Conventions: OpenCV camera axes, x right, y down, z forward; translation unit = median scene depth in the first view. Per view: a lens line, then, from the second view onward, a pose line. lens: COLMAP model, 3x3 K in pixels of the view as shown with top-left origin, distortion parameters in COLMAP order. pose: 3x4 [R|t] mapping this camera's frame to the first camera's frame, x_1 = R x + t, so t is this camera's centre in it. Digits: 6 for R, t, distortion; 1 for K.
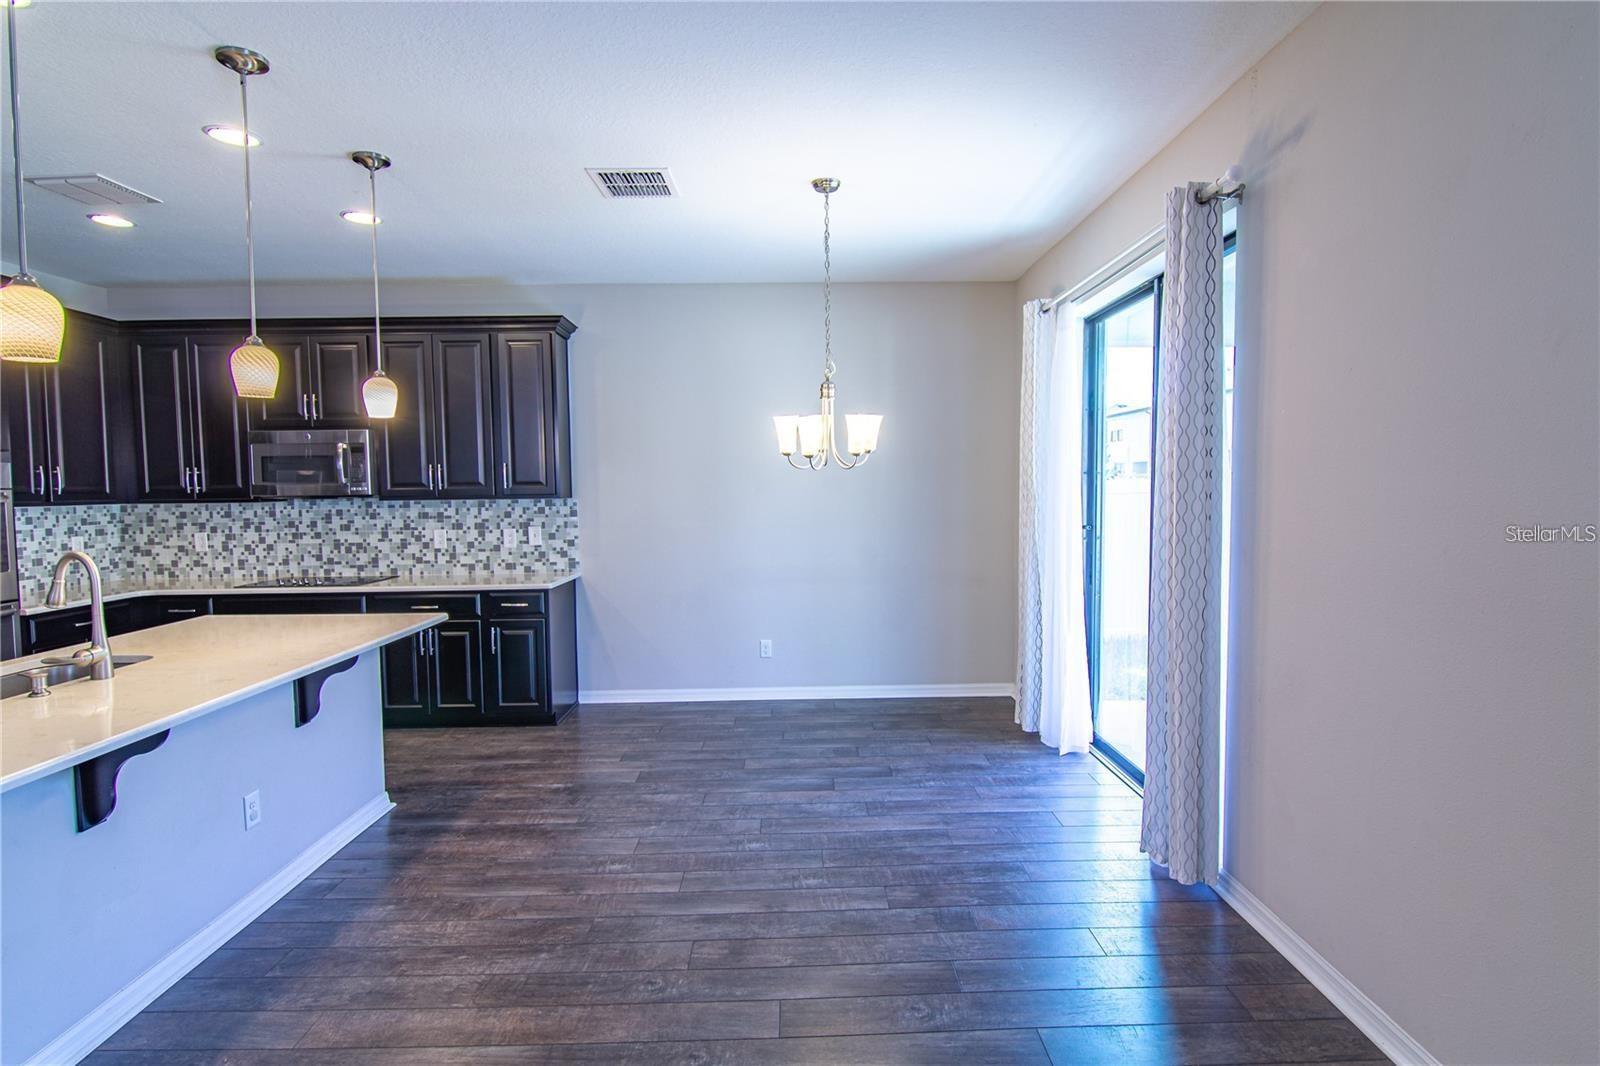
lens RADIAL K [[807.4, 0, 807.3], [0, 807.4, 531.5], [0, 0, 1]] dist [-0.004035, -0.007186]
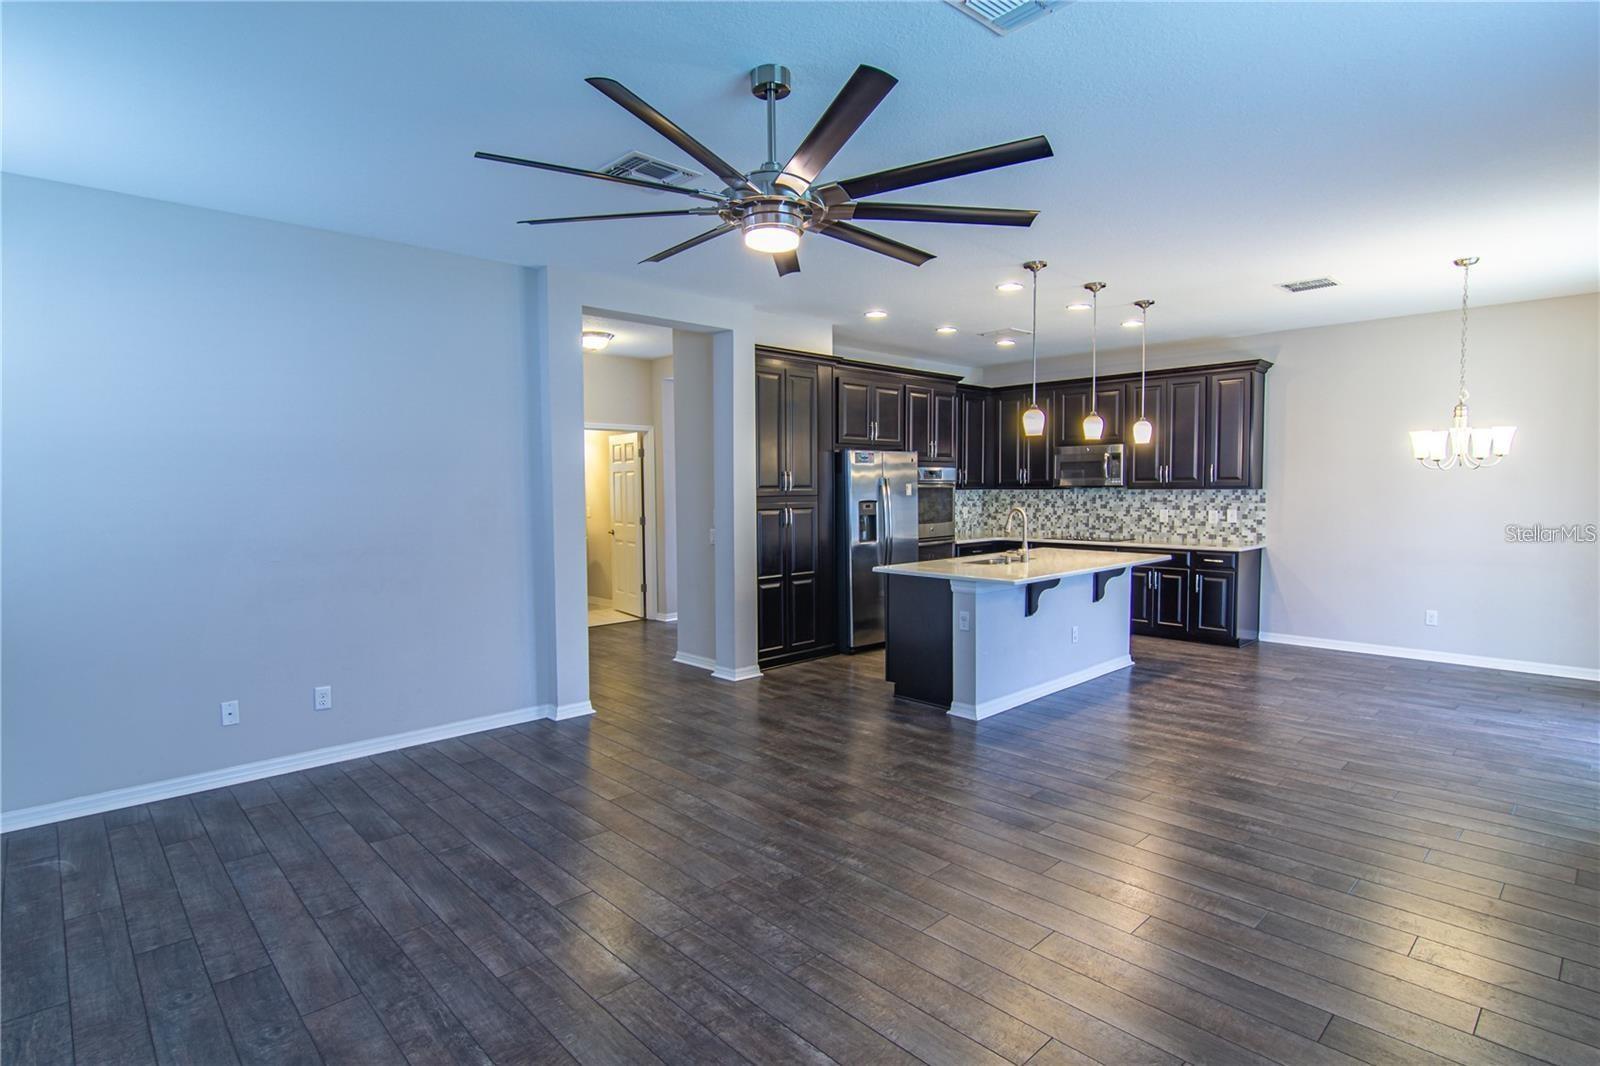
lens RADIAL K [[807.4, 0, 807.3], [0, 807.4, 531.5], [0, 0, 1]] dist [-0.004035, -0.007186]
pose [[0.678935, 0.049607, -0.732521, 0.191889], [-0.043557, 0.998679, 0.027261, 0.026781], [0.732906, 0.013398, 0.680198, -0.500357]]
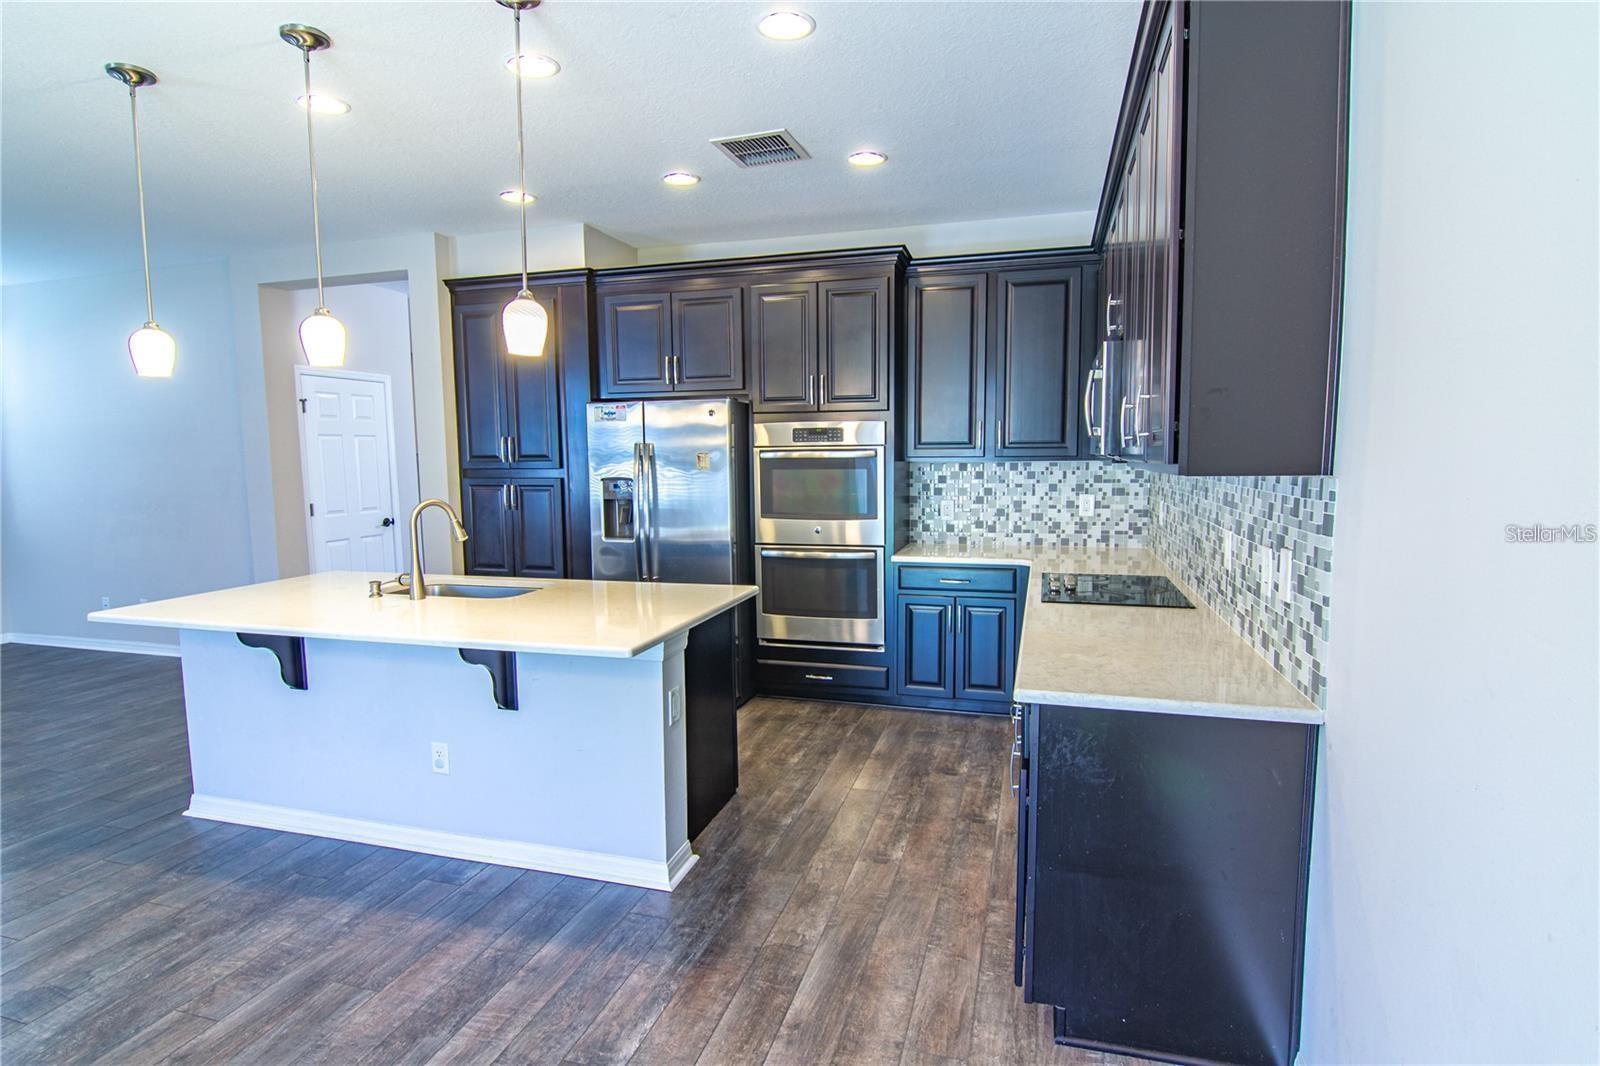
lens RADIAL K [[807.4, 0, 807.3], [0, 807.4, 531.5], [0, 0, 1]] dist [-0.004035, -0.007186]
pose [[-0.293803, 0.108711, -0.949664, 0.072847], [-0.041047, 0.991160, 0.126160, -0.053083], [0.954984, 0.076047, -0.286744, 0.914881]]
